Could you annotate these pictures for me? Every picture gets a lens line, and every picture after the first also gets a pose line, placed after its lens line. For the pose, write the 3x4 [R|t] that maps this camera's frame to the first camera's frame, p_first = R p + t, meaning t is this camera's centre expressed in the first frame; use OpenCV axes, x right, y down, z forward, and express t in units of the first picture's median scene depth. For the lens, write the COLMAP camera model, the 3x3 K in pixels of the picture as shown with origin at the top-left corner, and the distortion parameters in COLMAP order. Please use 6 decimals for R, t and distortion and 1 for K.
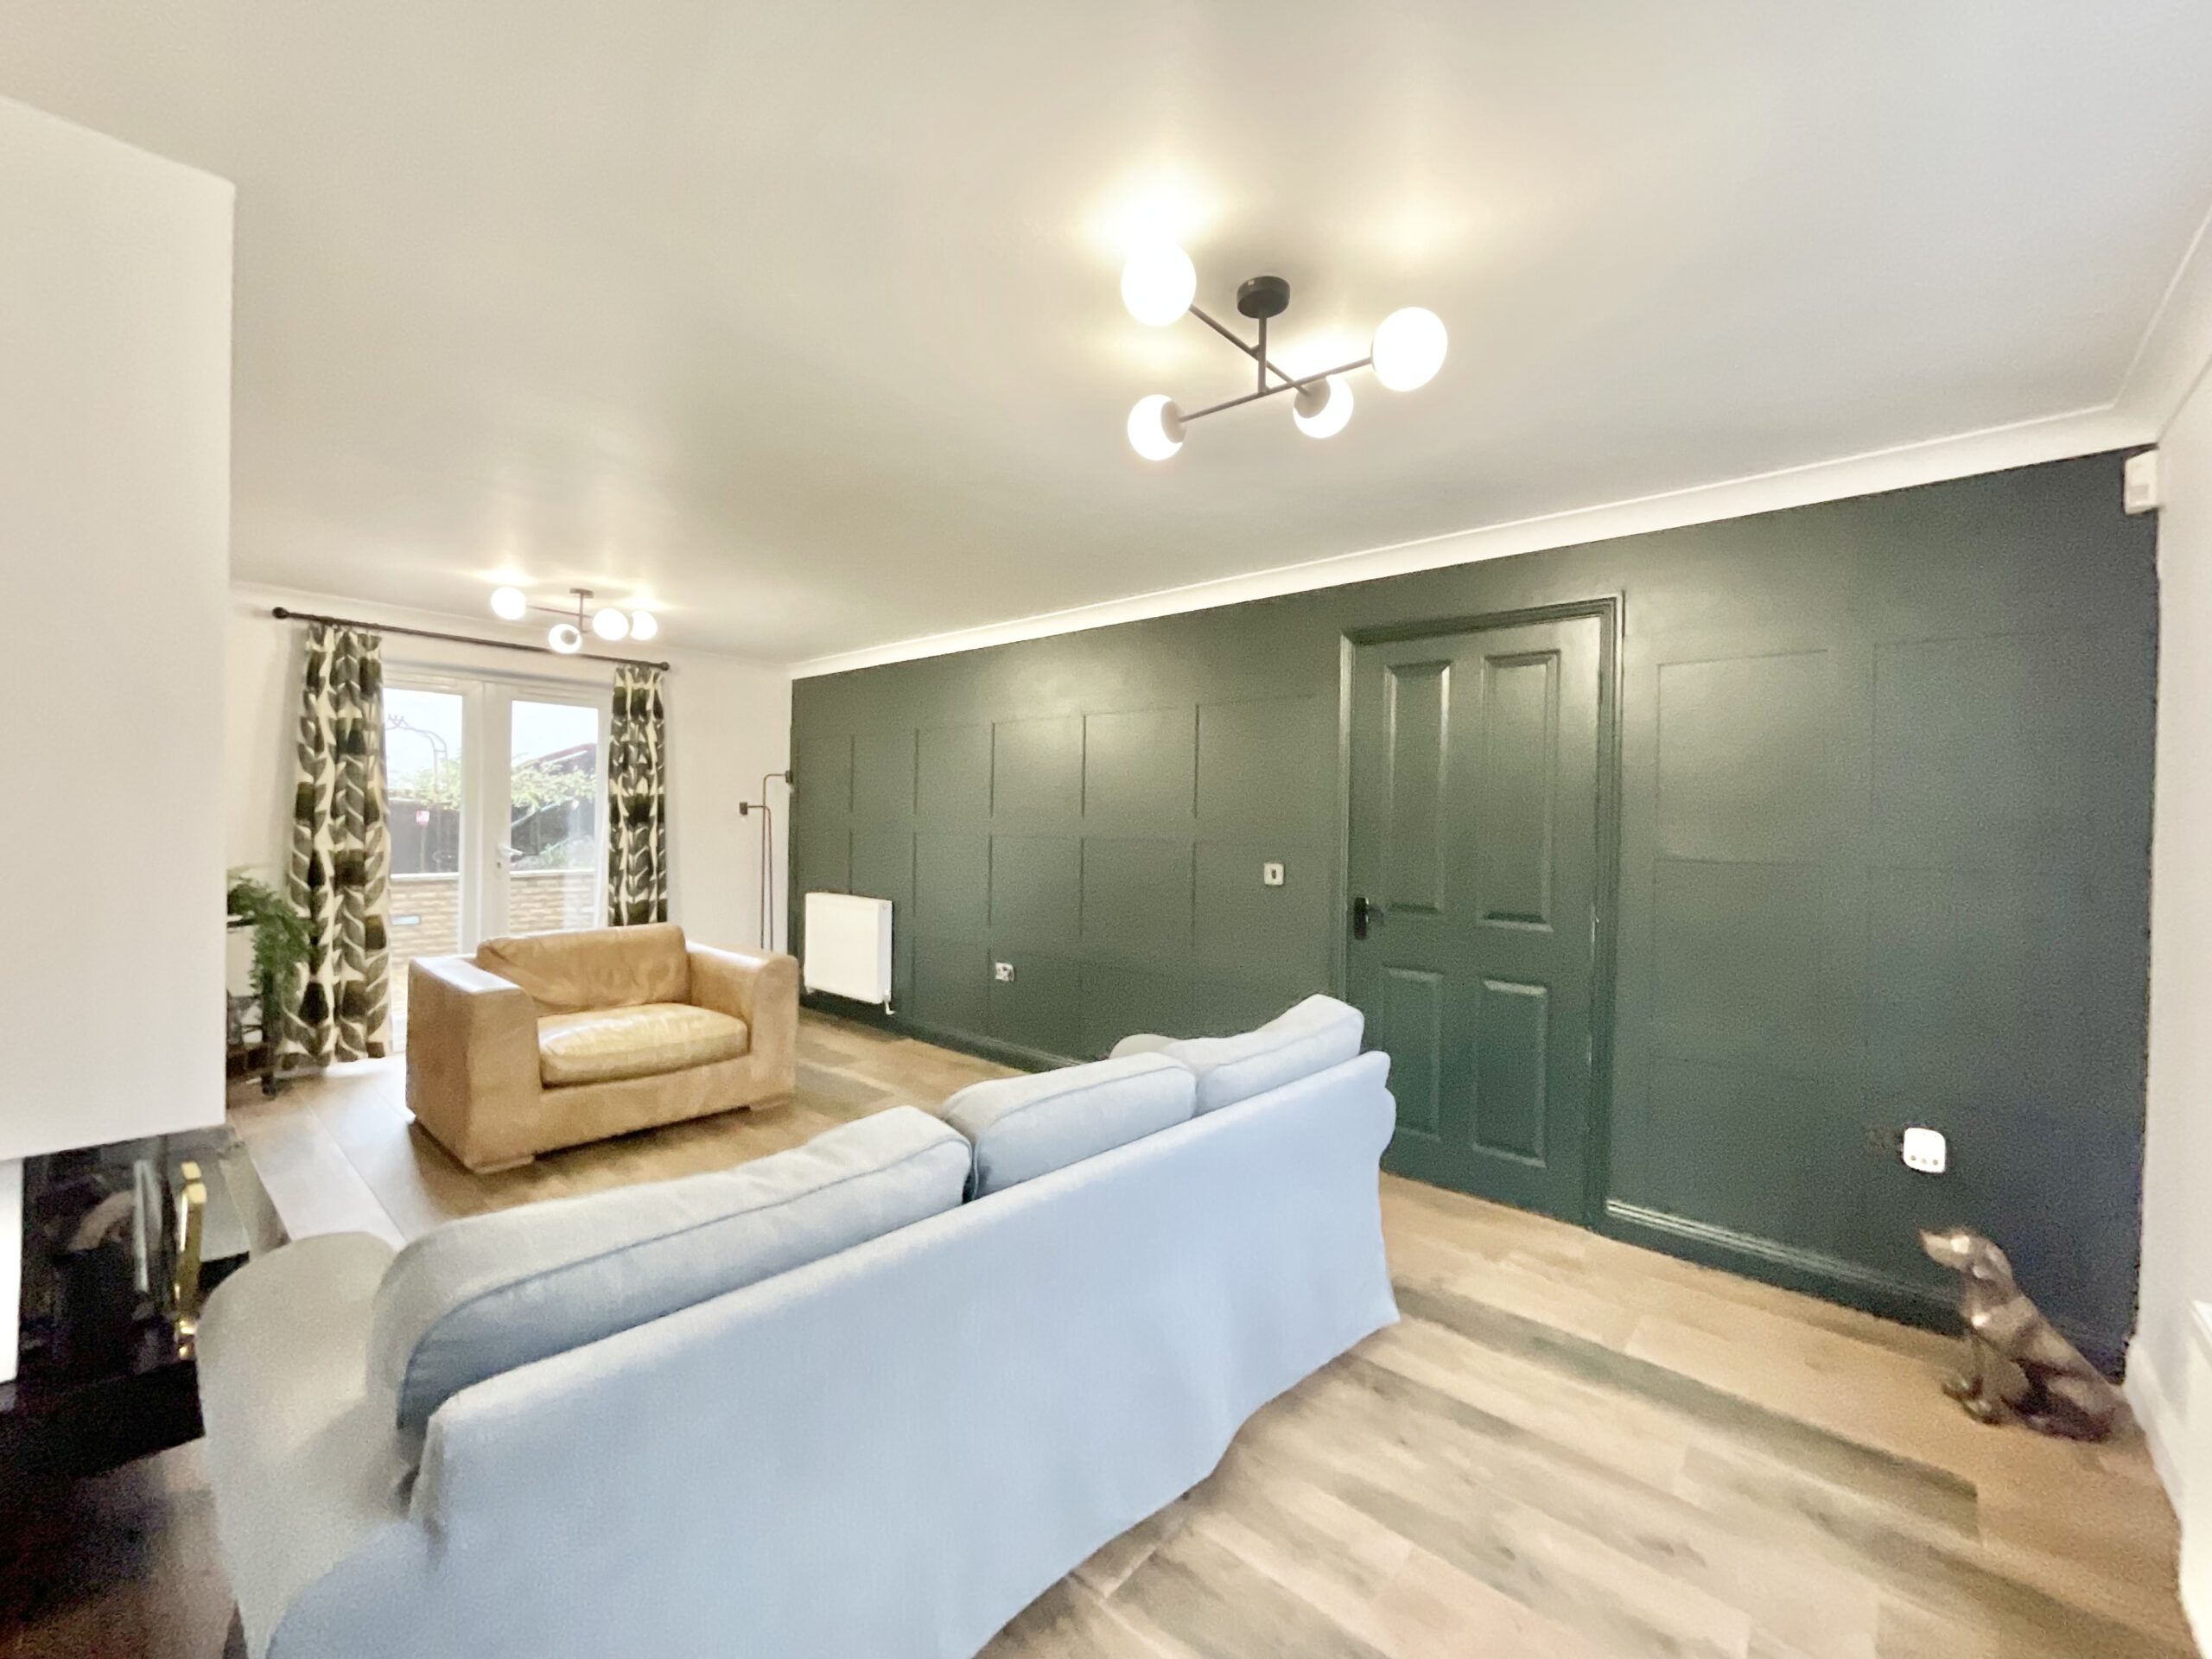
lens RADIAL K [[898.8, 0, 1109.1], [0, 898.8, 829.0], [0, 0, 1]] dist [-0.004413, 0.003052]
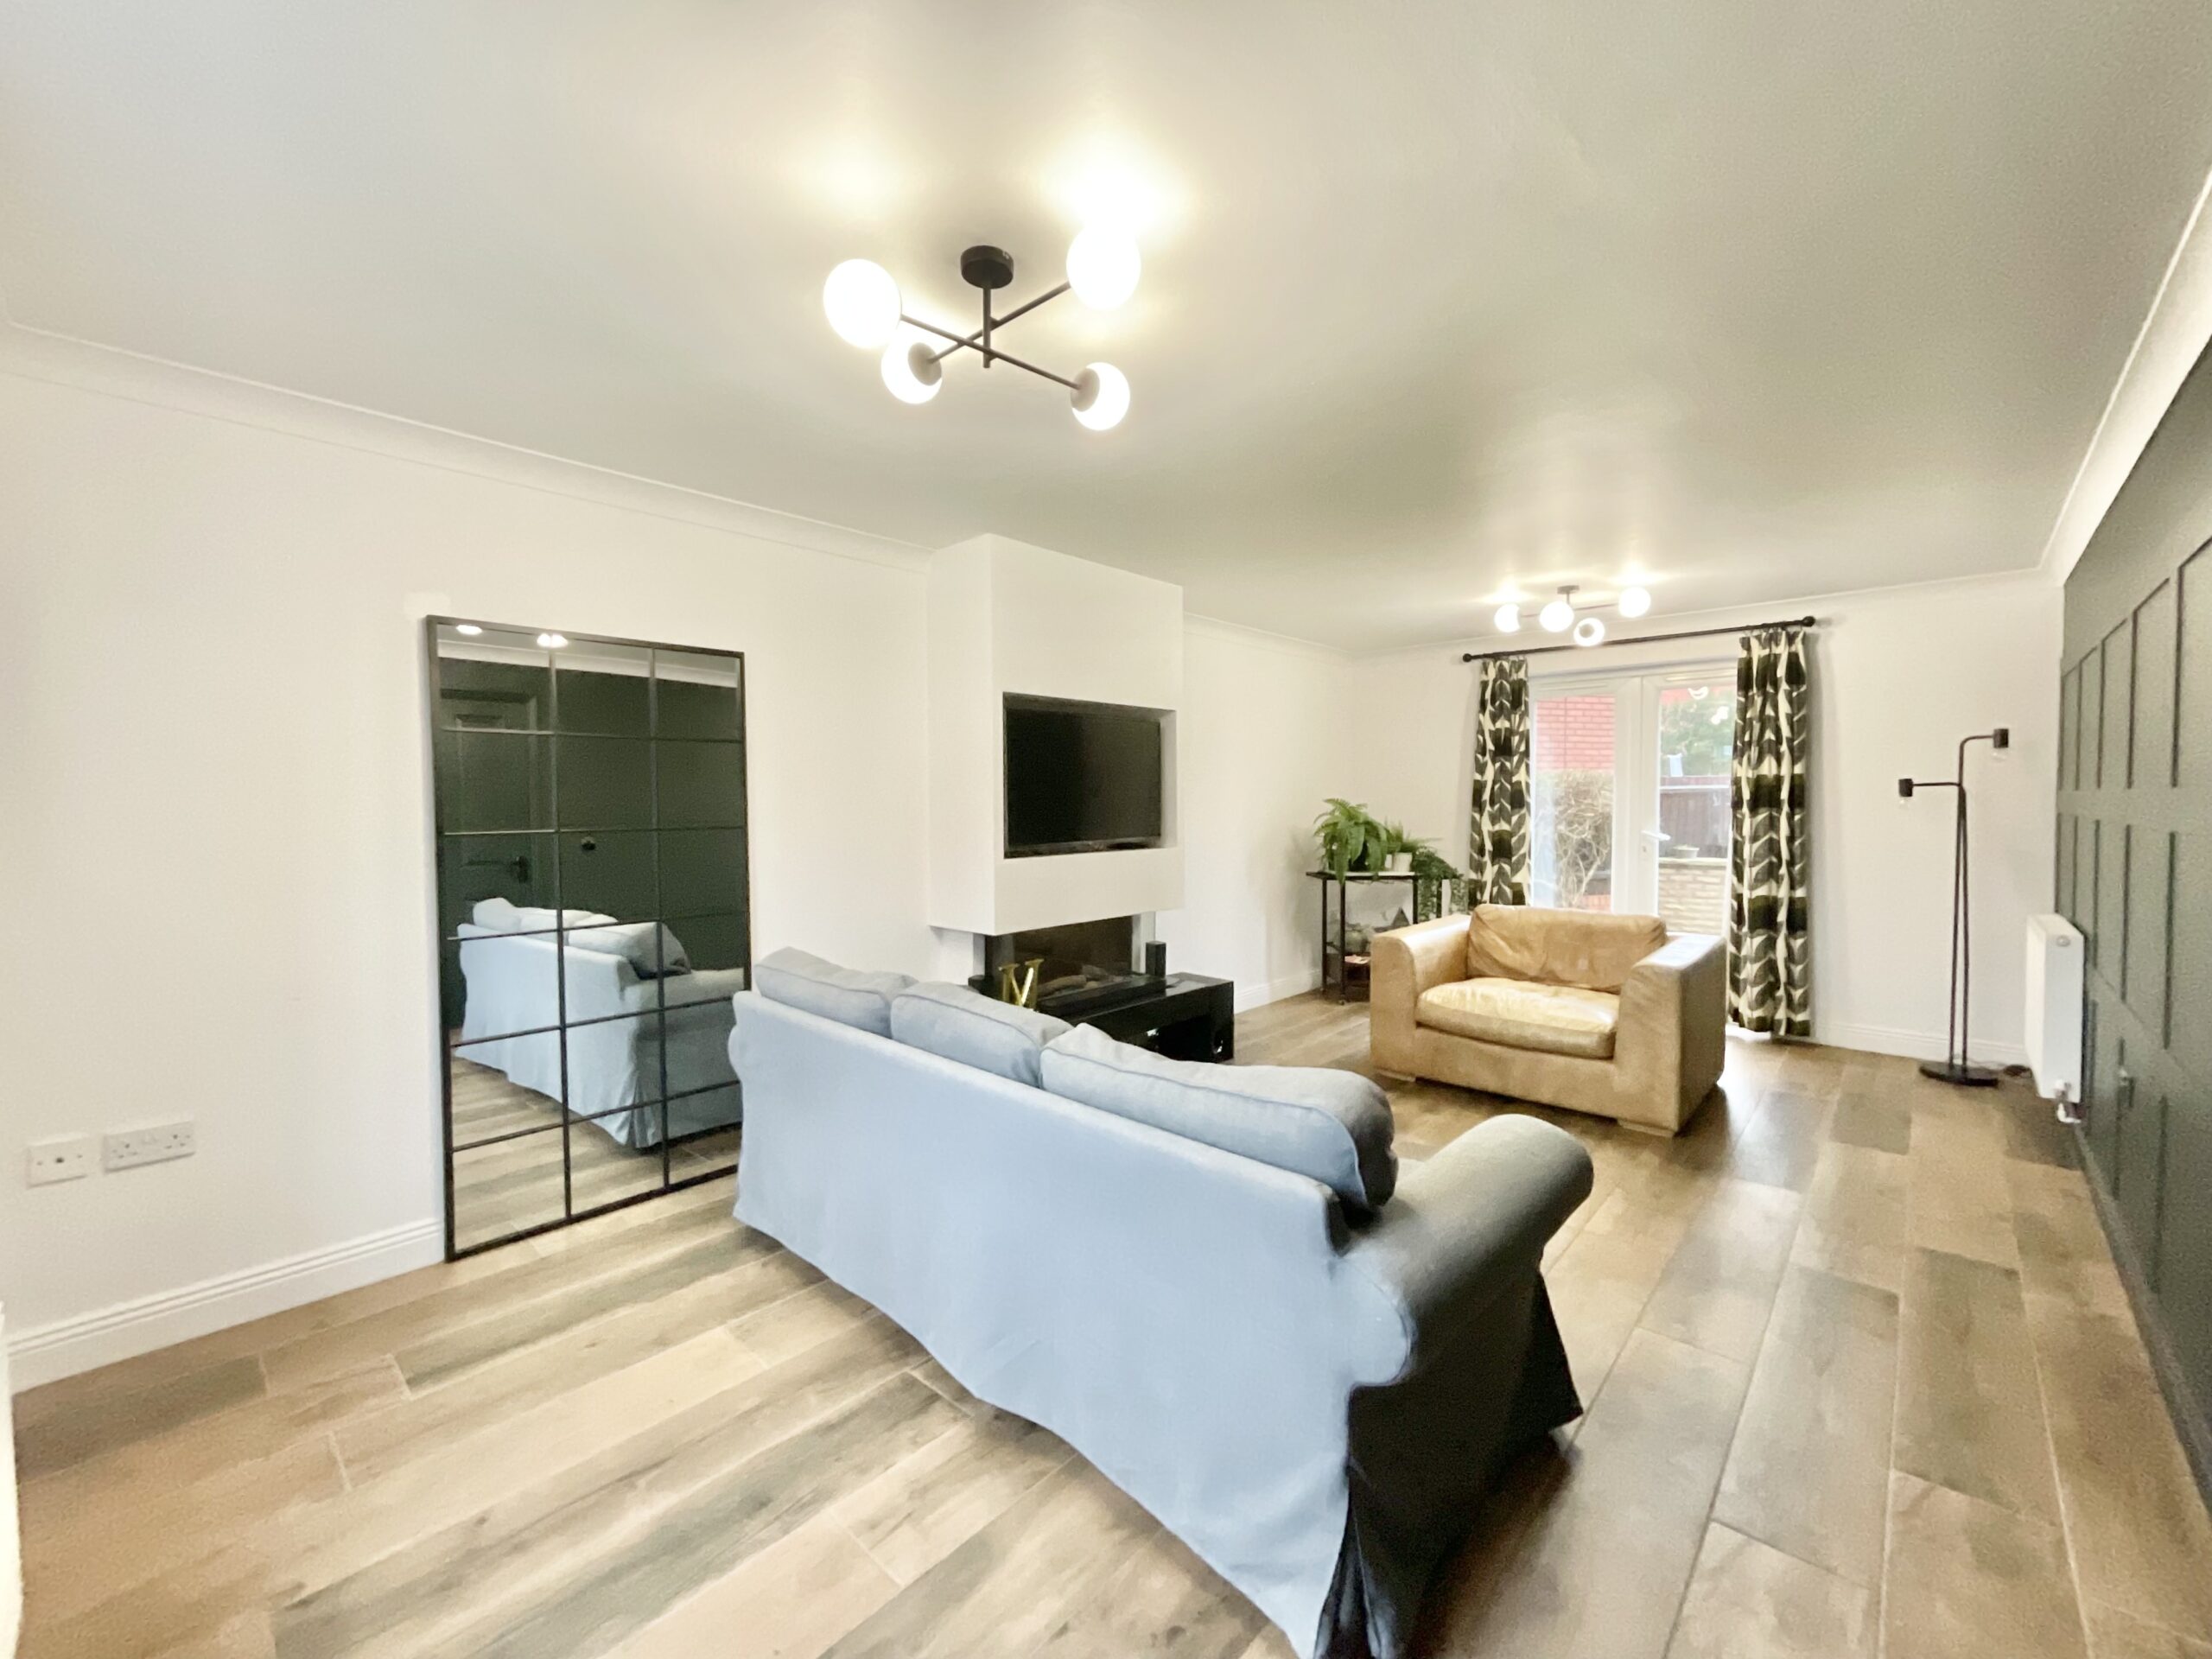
lens RADIAL K [[898.8, 0, 1100.5], [0, 898.8, 829.5], [0, 0, 1]] dist [-0.004413, 0.003052]
pose [[-0.027454, 0.015114, -0.999509, 0.455549], [-0.004803, 0.999872, 0.015251, 0.005072], [0.999612, 0.005219, -0.027378, 0.452604]]
